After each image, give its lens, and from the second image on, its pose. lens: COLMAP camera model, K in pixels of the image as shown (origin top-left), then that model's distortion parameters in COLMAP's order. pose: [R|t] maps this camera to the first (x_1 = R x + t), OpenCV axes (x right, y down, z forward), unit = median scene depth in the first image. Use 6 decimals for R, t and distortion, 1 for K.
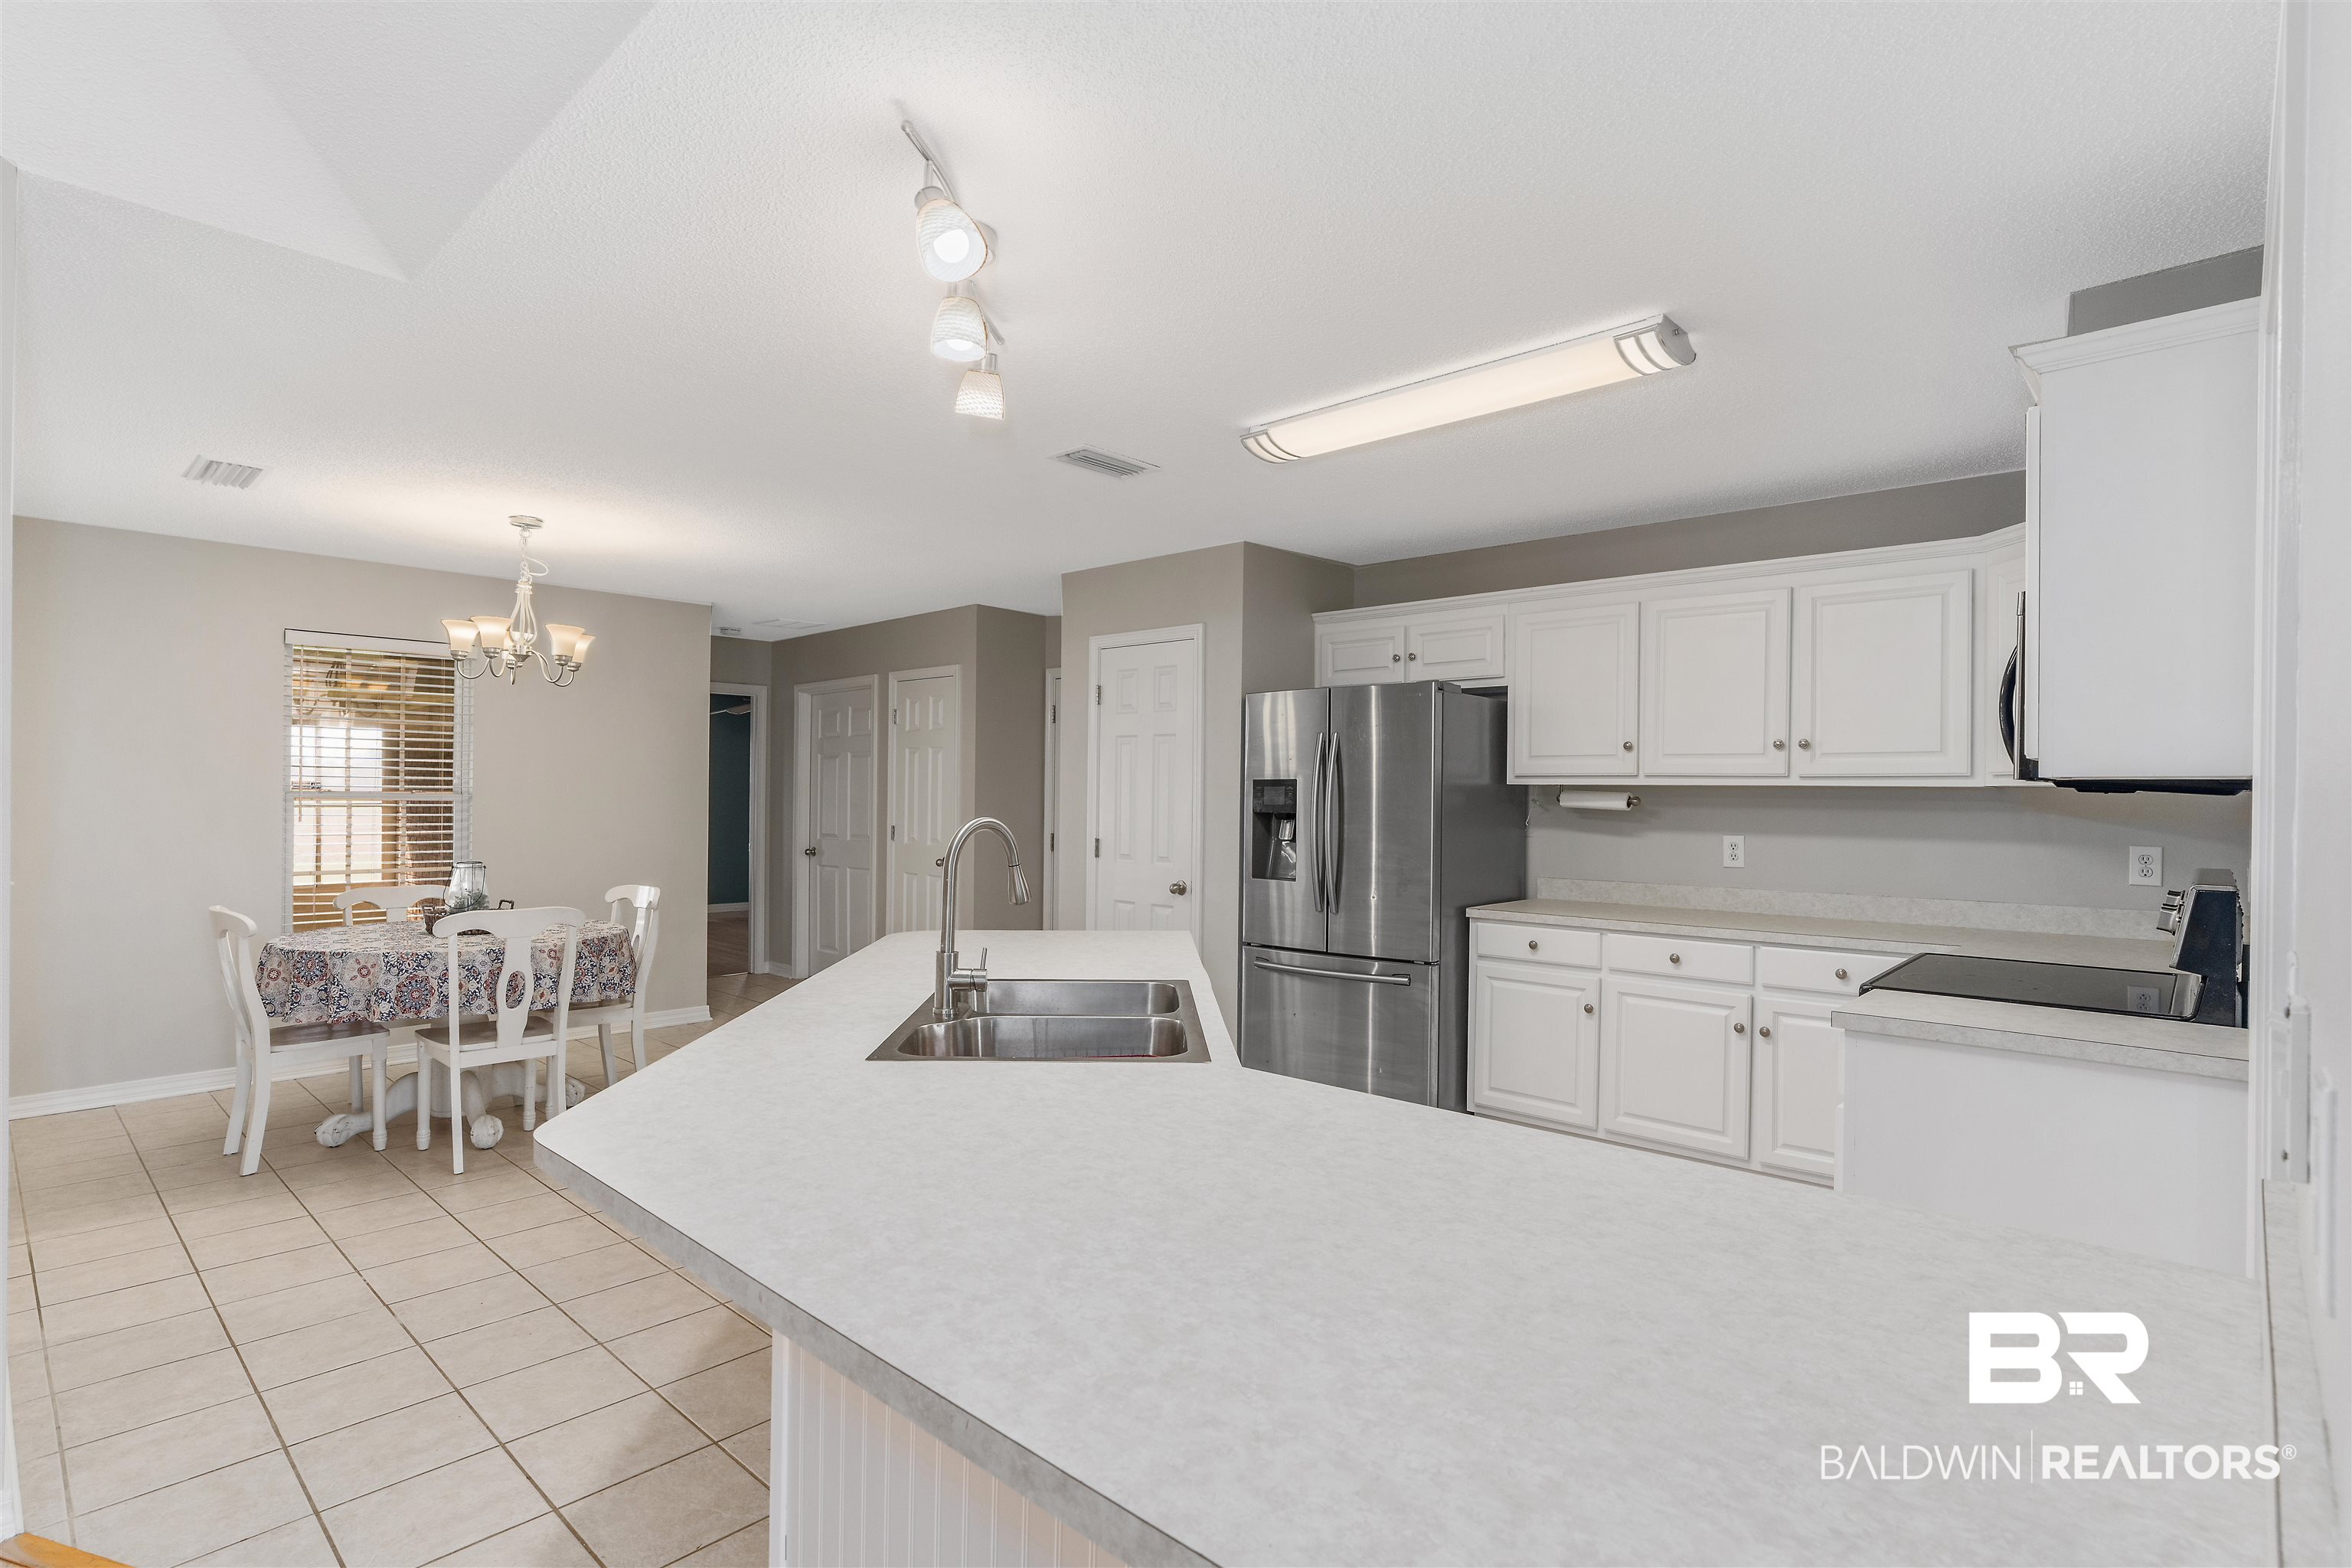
lens RADIAL K [[1149.0, 0, 1175.4], [0, 1149.0, 788.6], [0, 0, 1]] dist [0.000167, 0.000176]
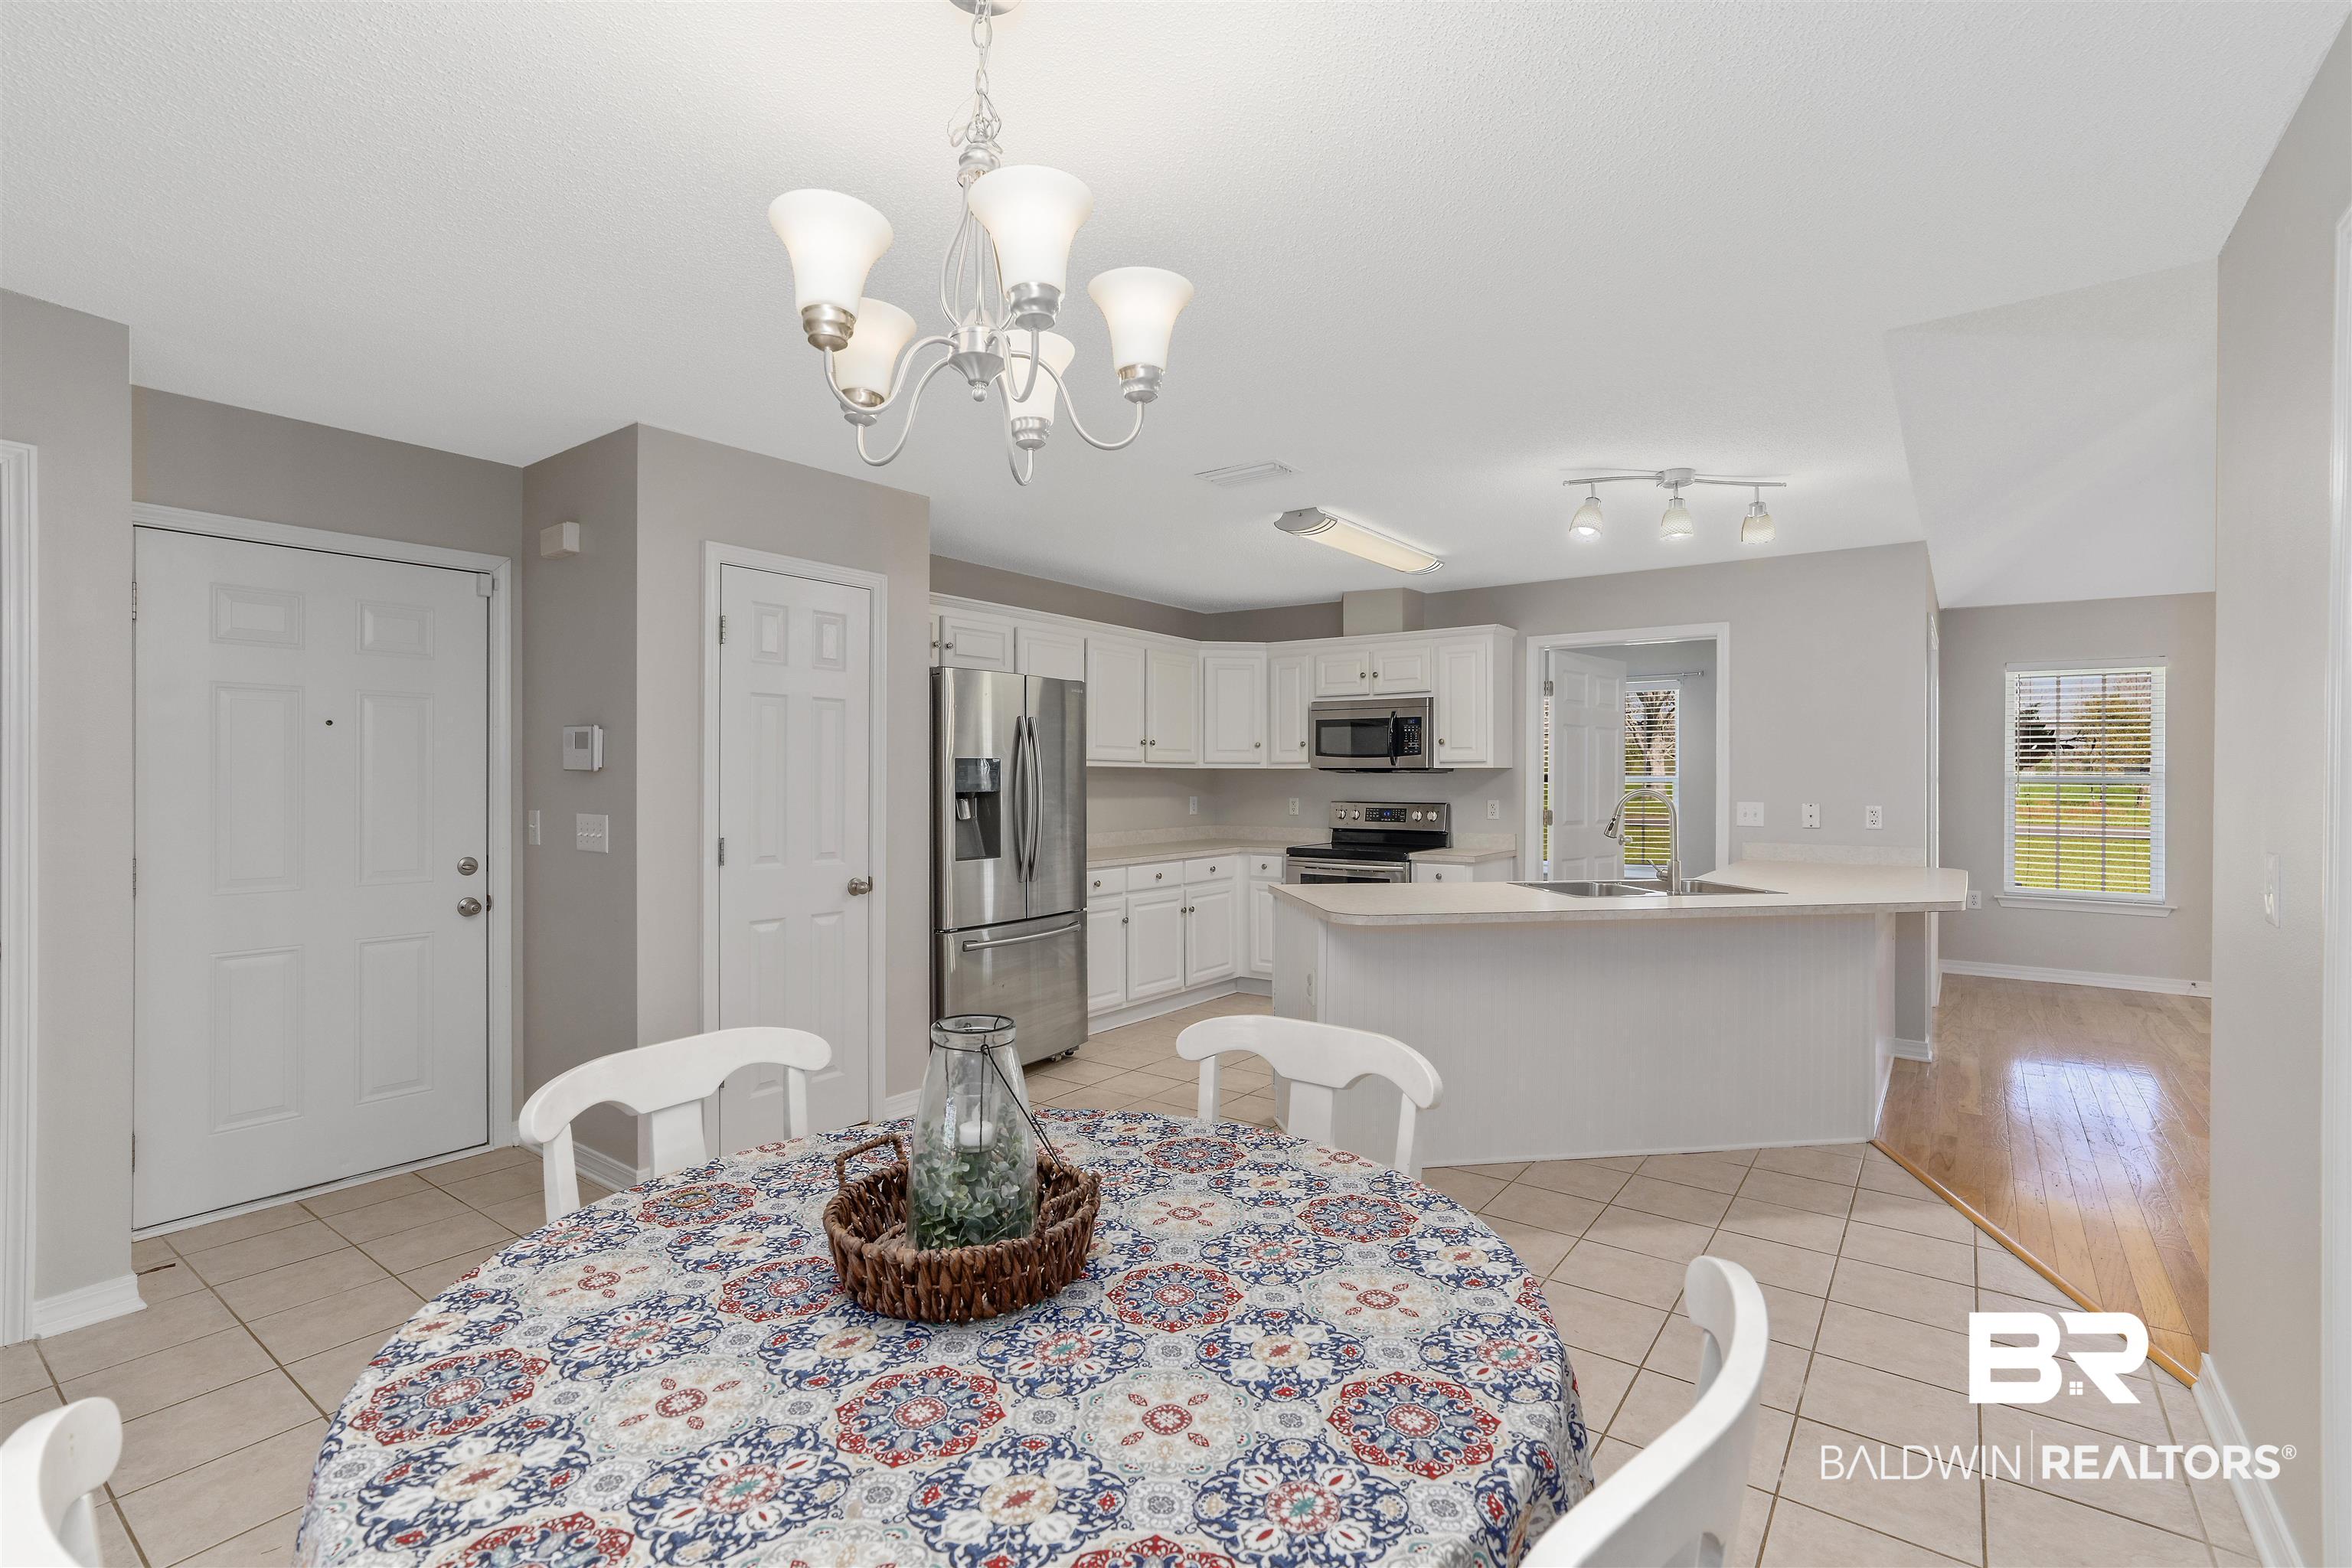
lens RADIAL K [[1077.3, 0, 1171.4], [0, 1077.3, 774.2], [0, 0, 1]] dist [0.000126, -0.000090]
pose [[-0.105808, 0.000000, 0.994387, -0.924330], [0.001917, 0.999998, 0.000204, 0.006786], [-0.994385, 0.001928, -0.105808, 1.006336]]
